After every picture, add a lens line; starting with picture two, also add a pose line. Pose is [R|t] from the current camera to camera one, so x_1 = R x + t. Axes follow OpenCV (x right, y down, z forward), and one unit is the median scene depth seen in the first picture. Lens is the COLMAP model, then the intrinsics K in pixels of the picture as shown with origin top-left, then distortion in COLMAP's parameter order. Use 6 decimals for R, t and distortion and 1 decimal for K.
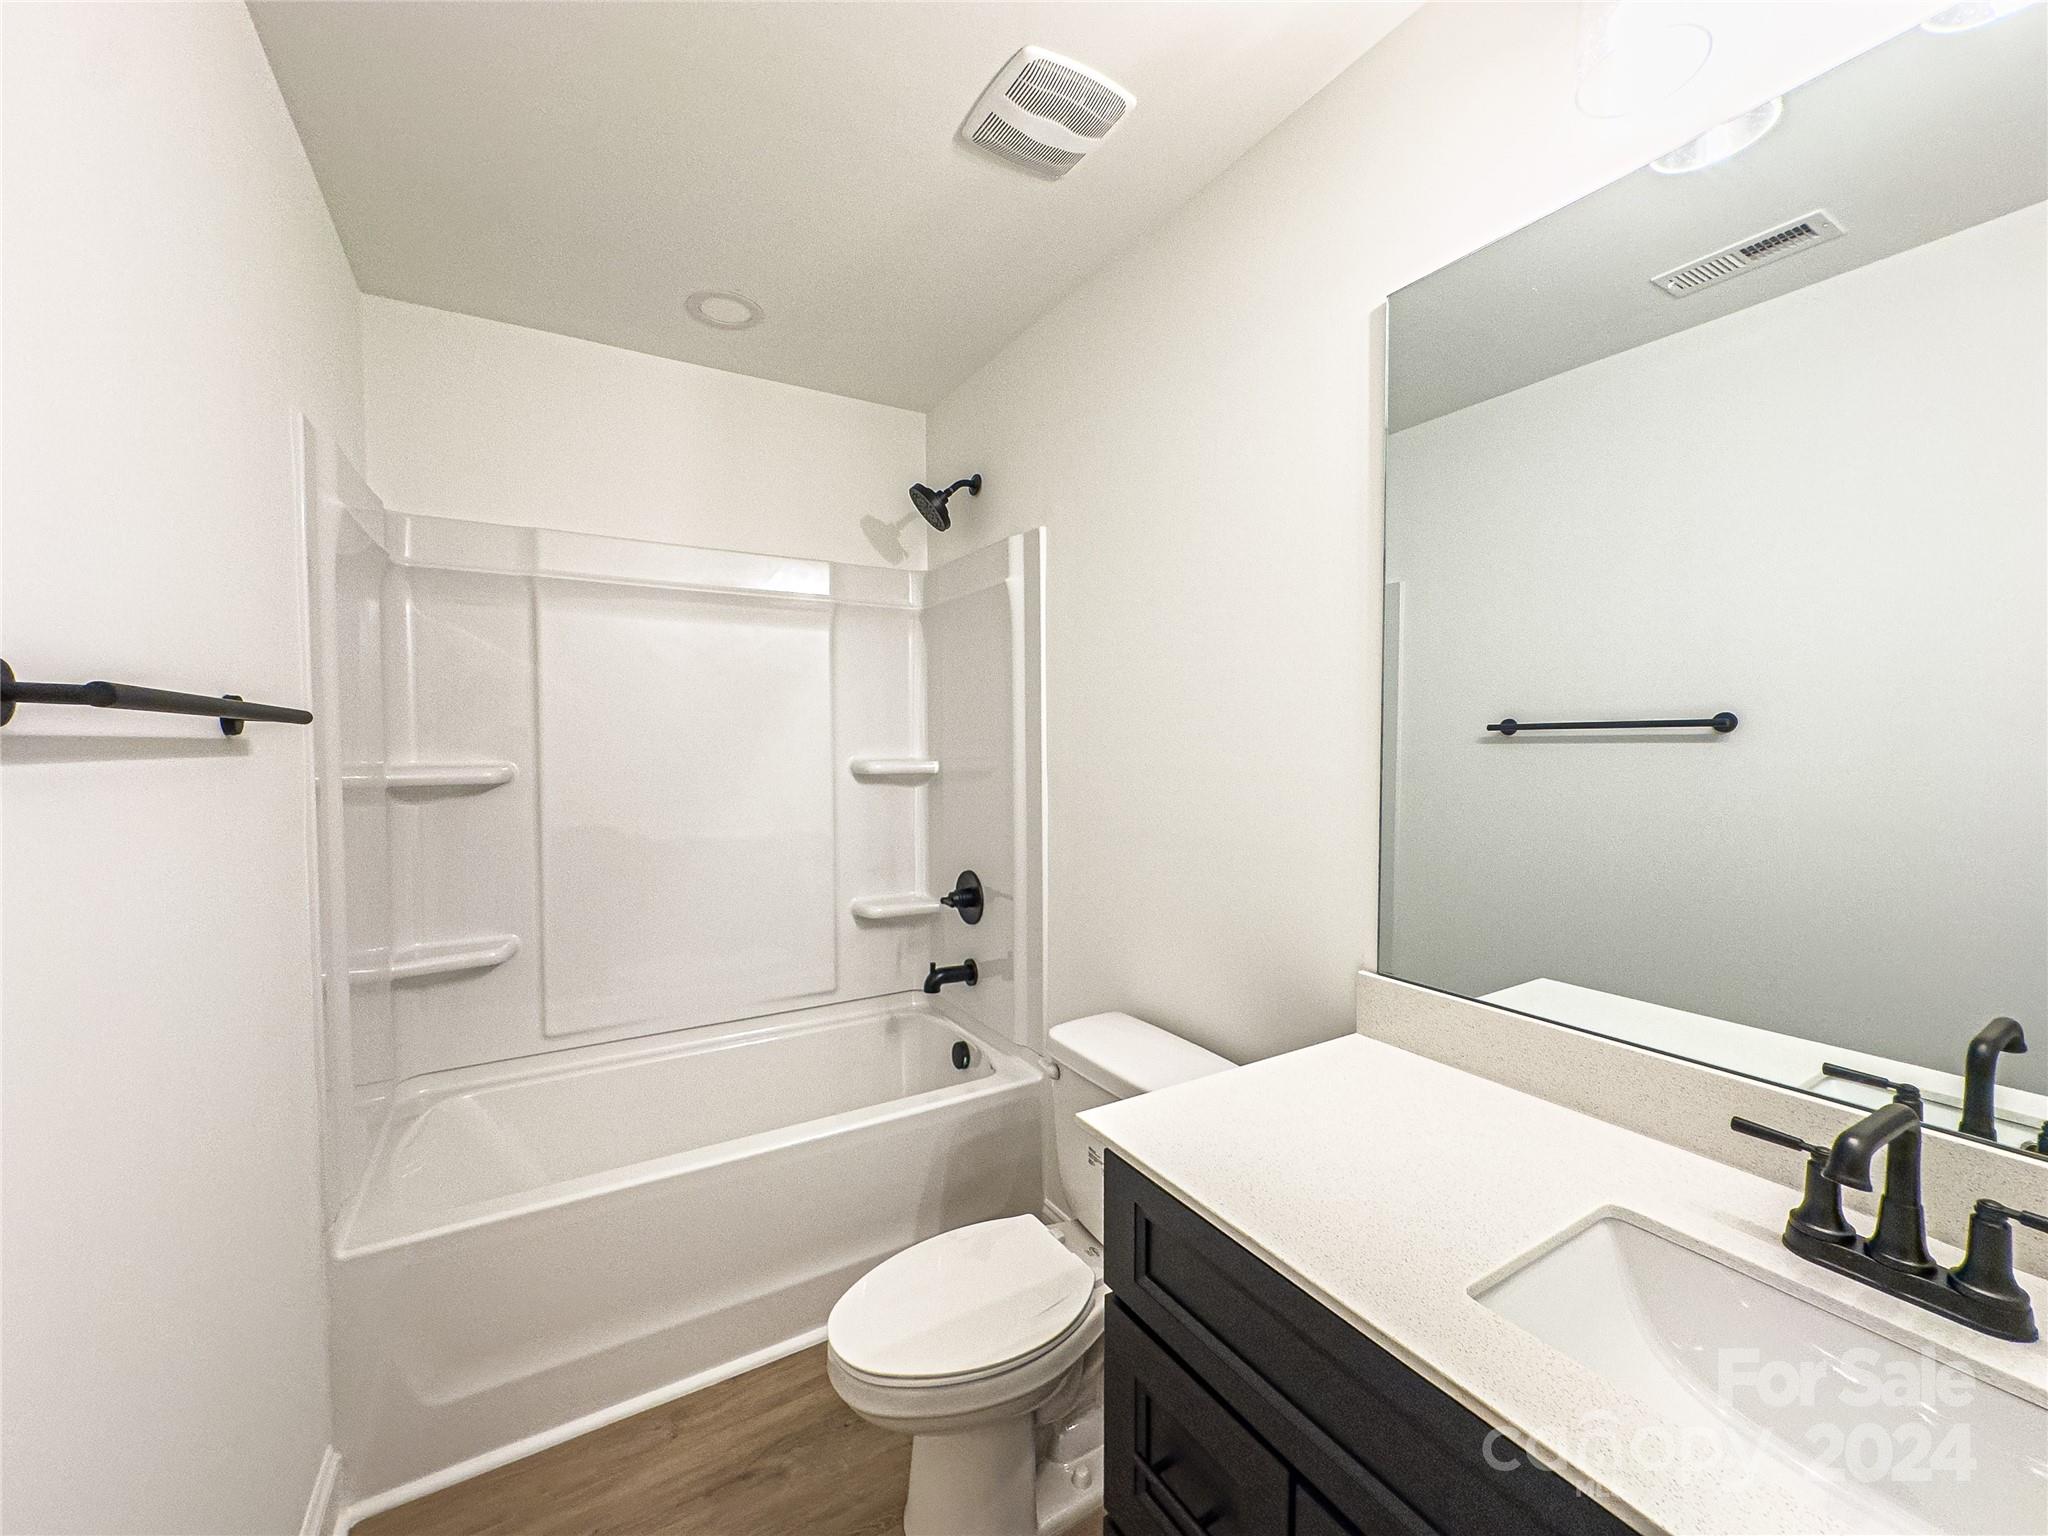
lens RADIAL K [[821.3, 0, 1015.4], [0, 821.3, 764.9], [0, 0, 1]] dist [0.001077, 0.000392]
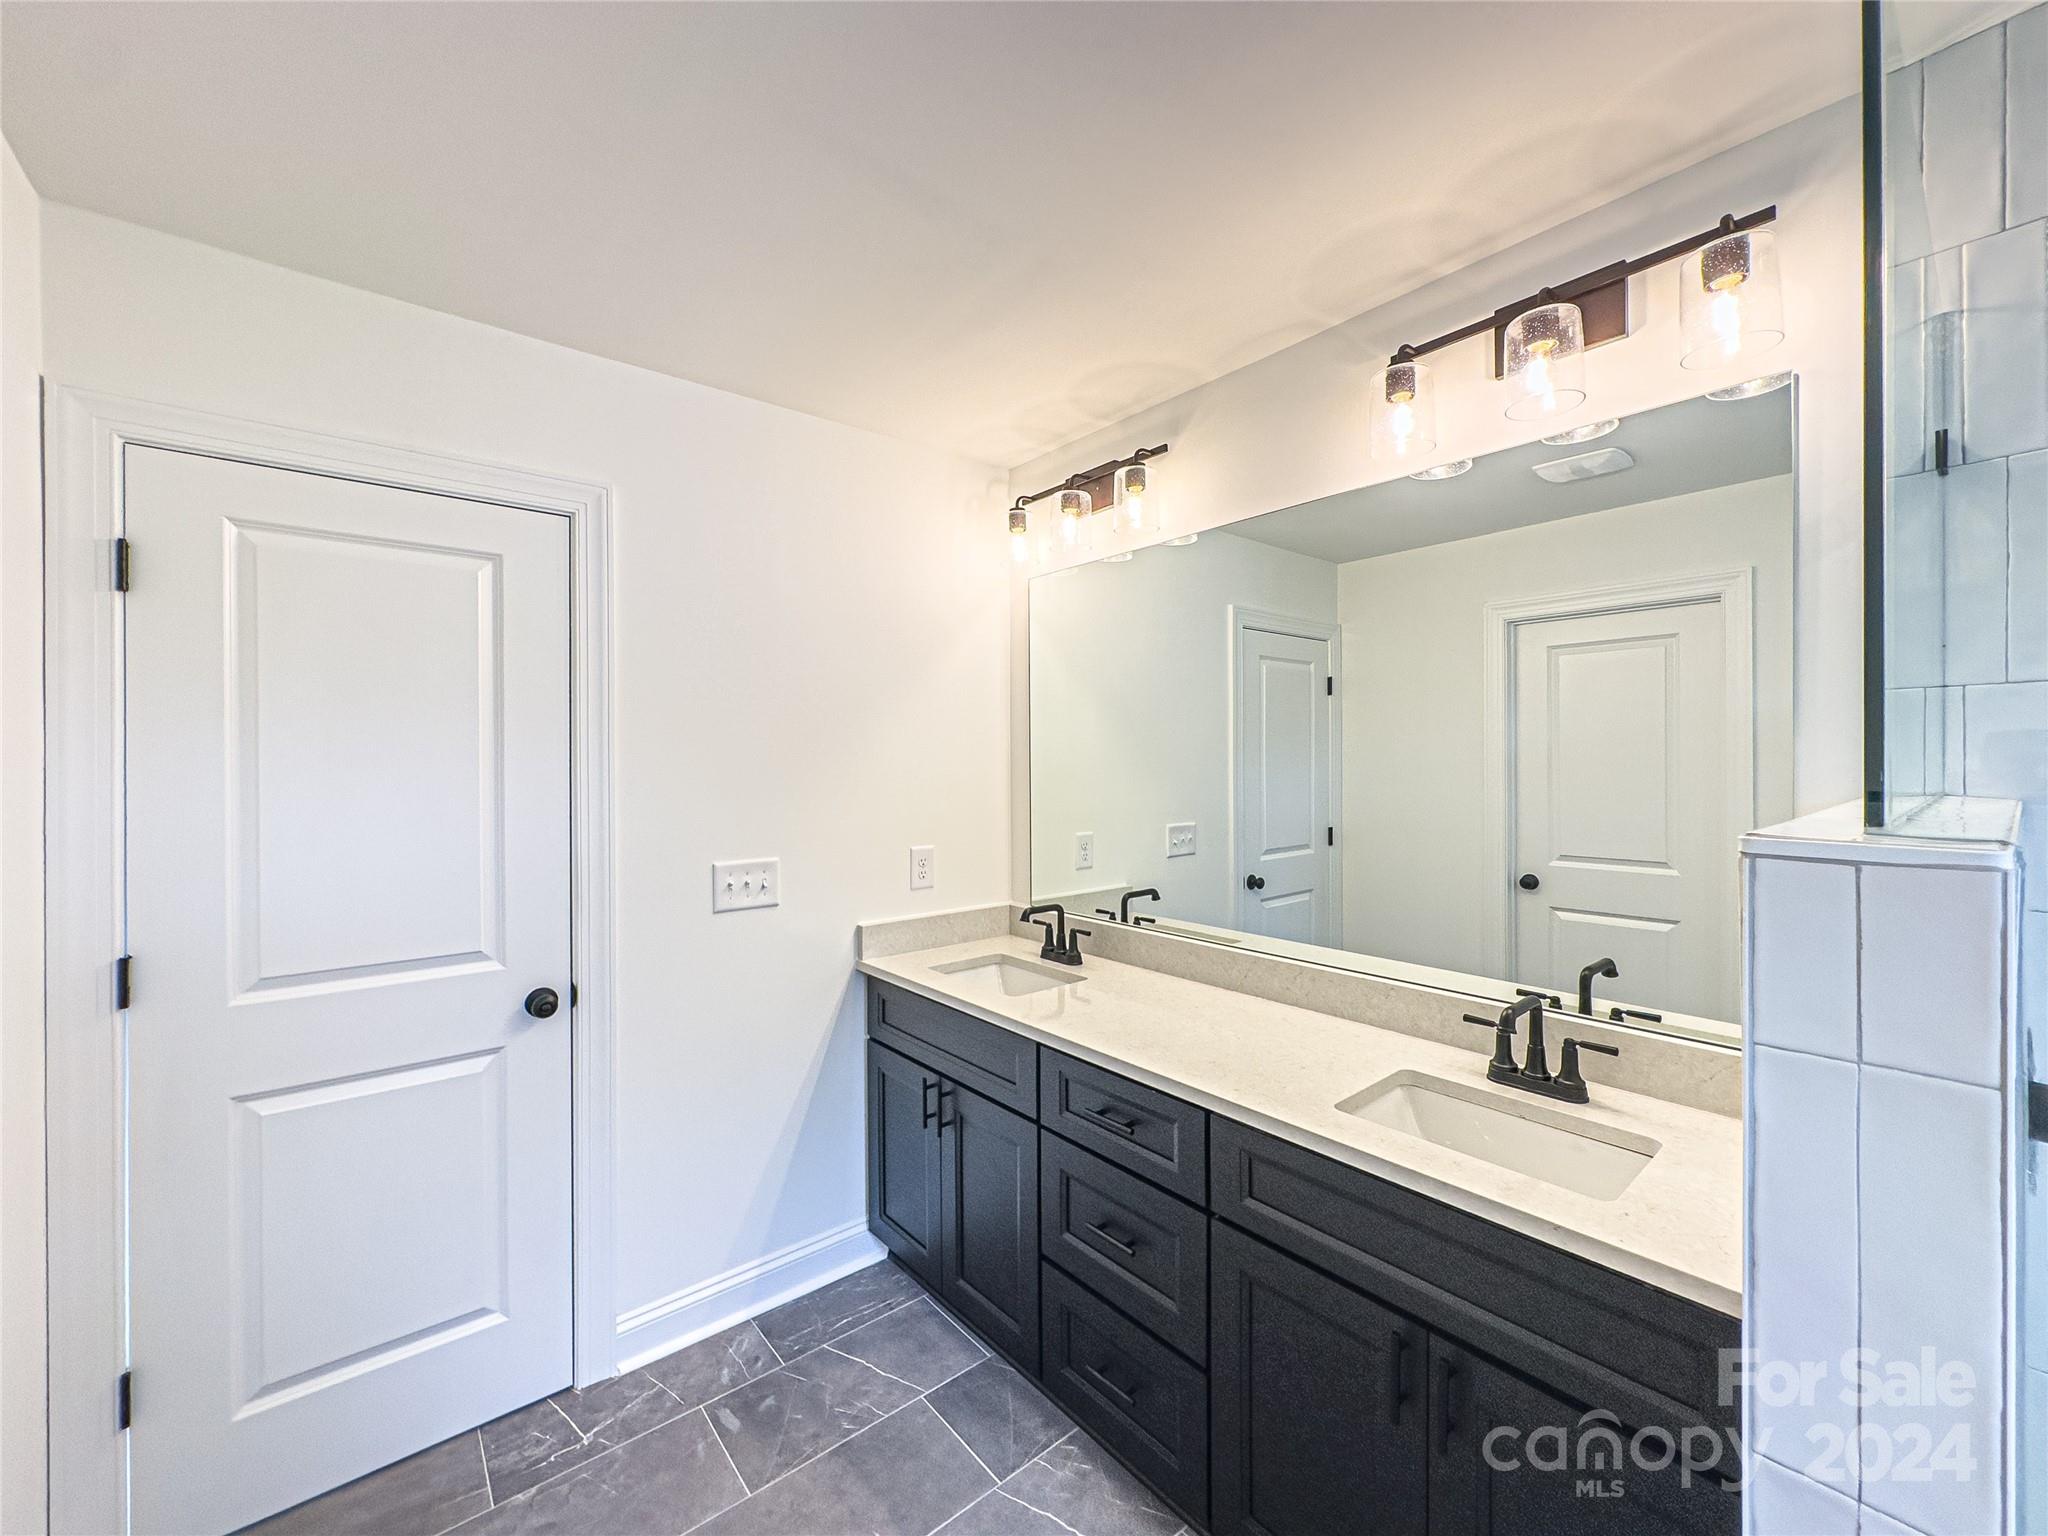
lens RADIAL K [[821.3, 0, 1015.4], [0, 821.3, 764.9], [0, 0, 1]] dist [0.001077, 0.000392]
pose [[0.986534, 0.002731, 0.163531, -0.418081], [0.003166, 0.999354, -0.035791, -0.054175], [-0.163523, 0.035827, 0.985889, -0.682811]]
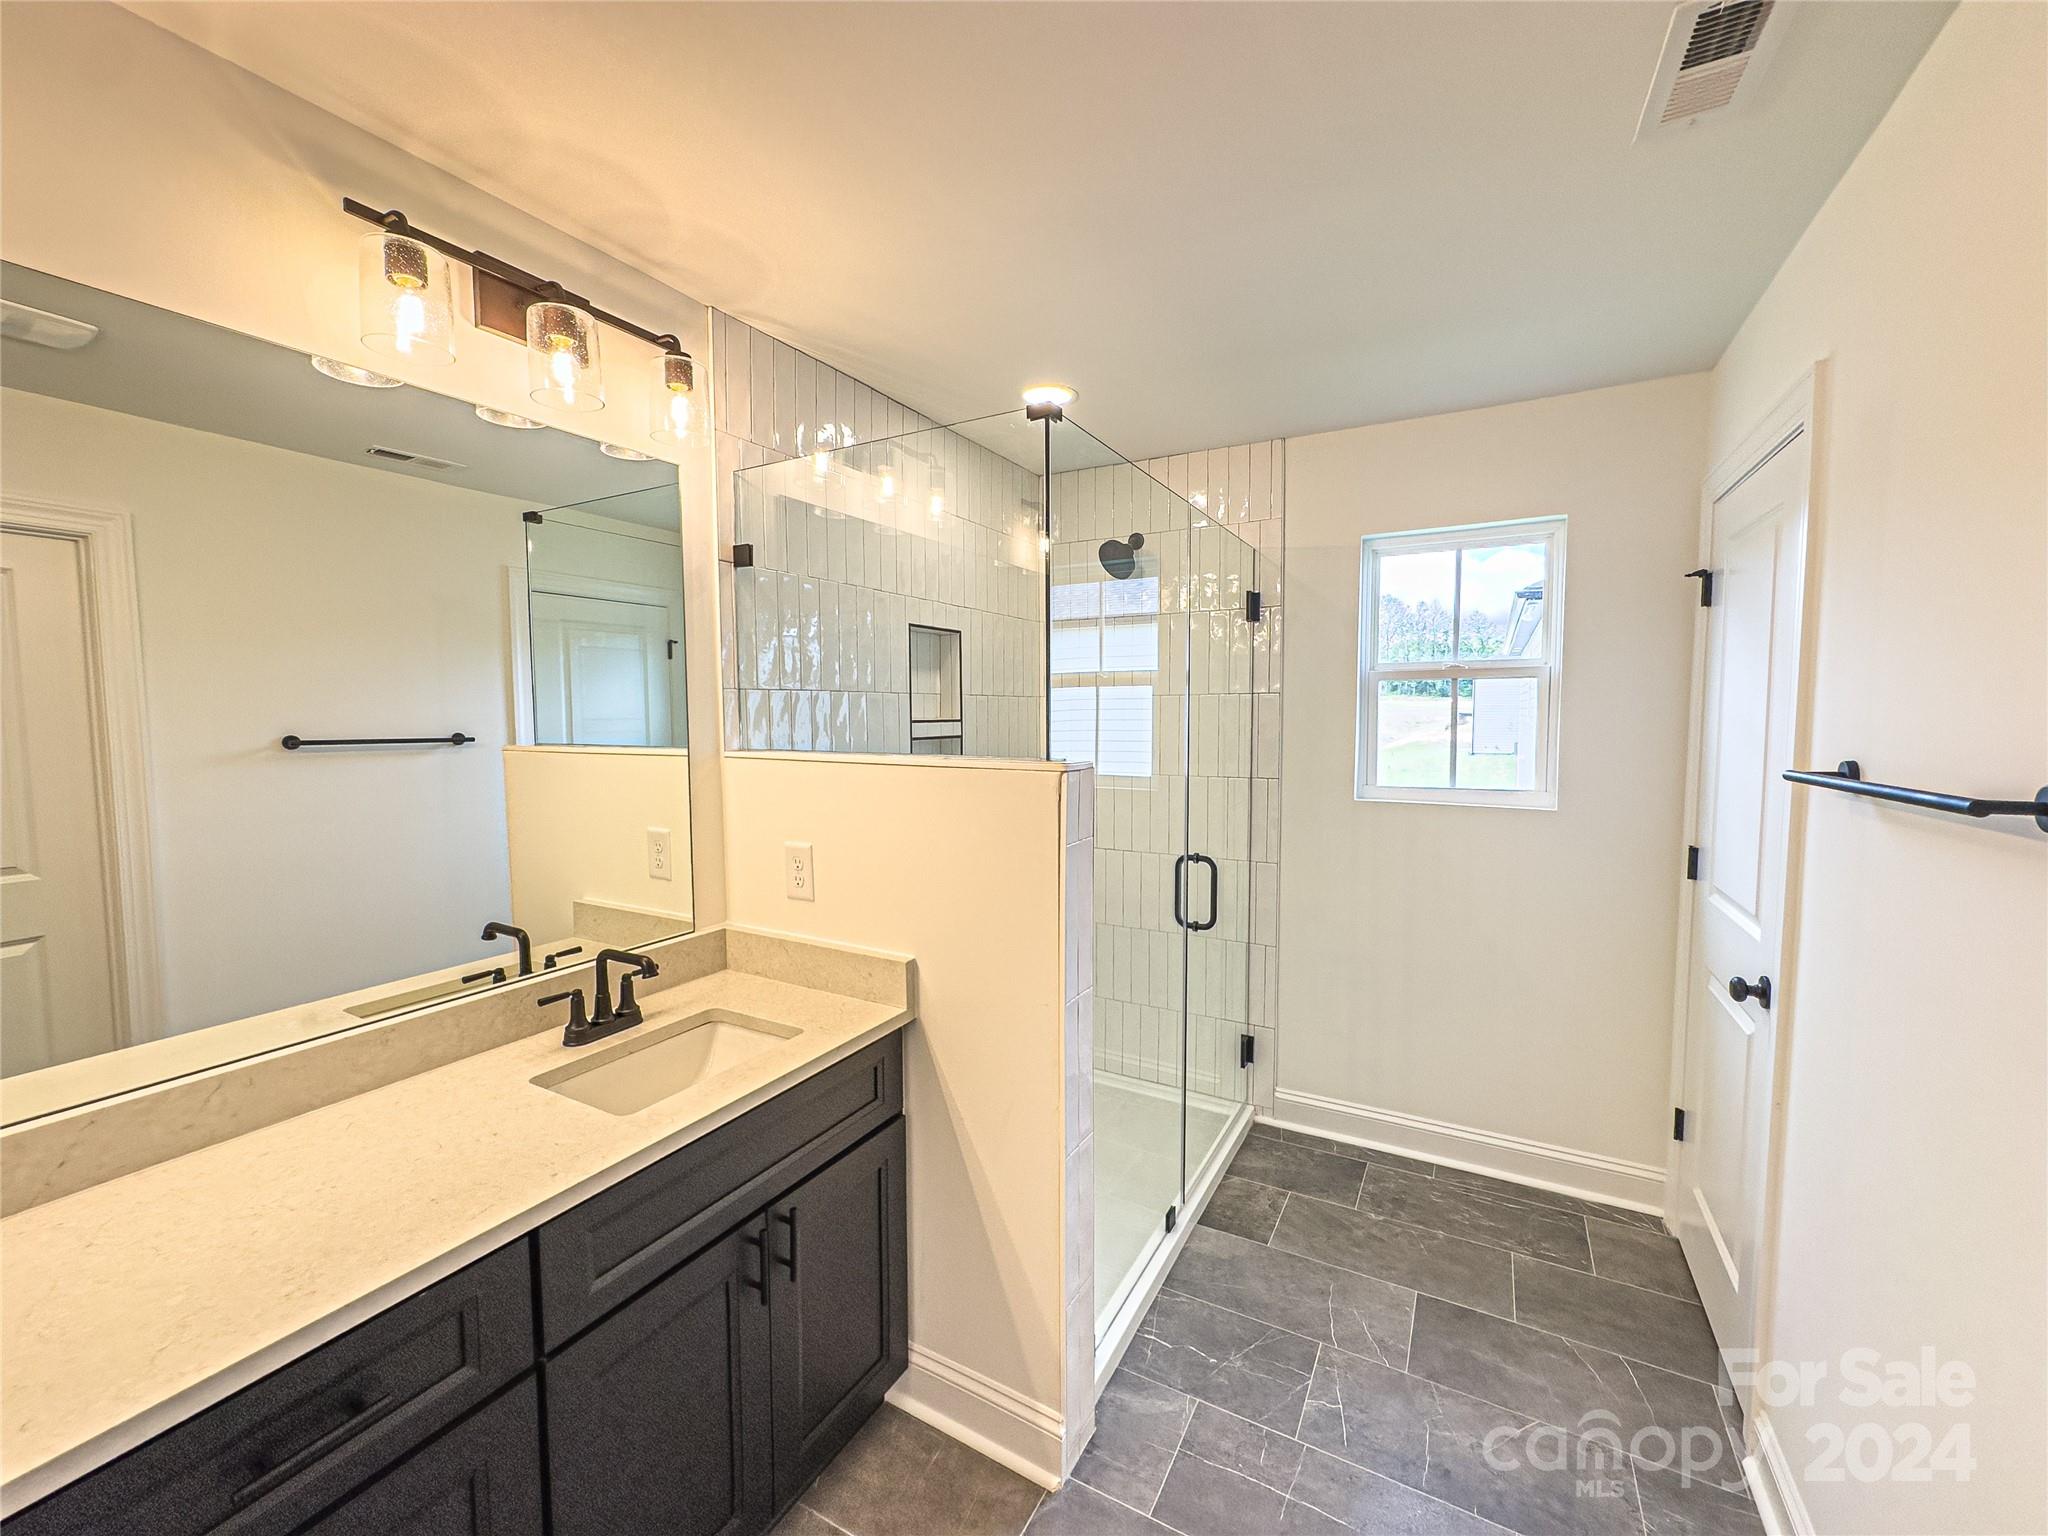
lens RADIAL K [[821.3, 0, 1015.4], [0, 821.3, 764.9], [0, 0, 1]] dist [0.001077, 0.000392]
pose [[-0.503713, -0.050281, 0.862407, -1.205384], [0.040610, 0.995823, 0.081779, -0.179668], [-0.862916, 0.076215, -0.499567, 1.031628]]
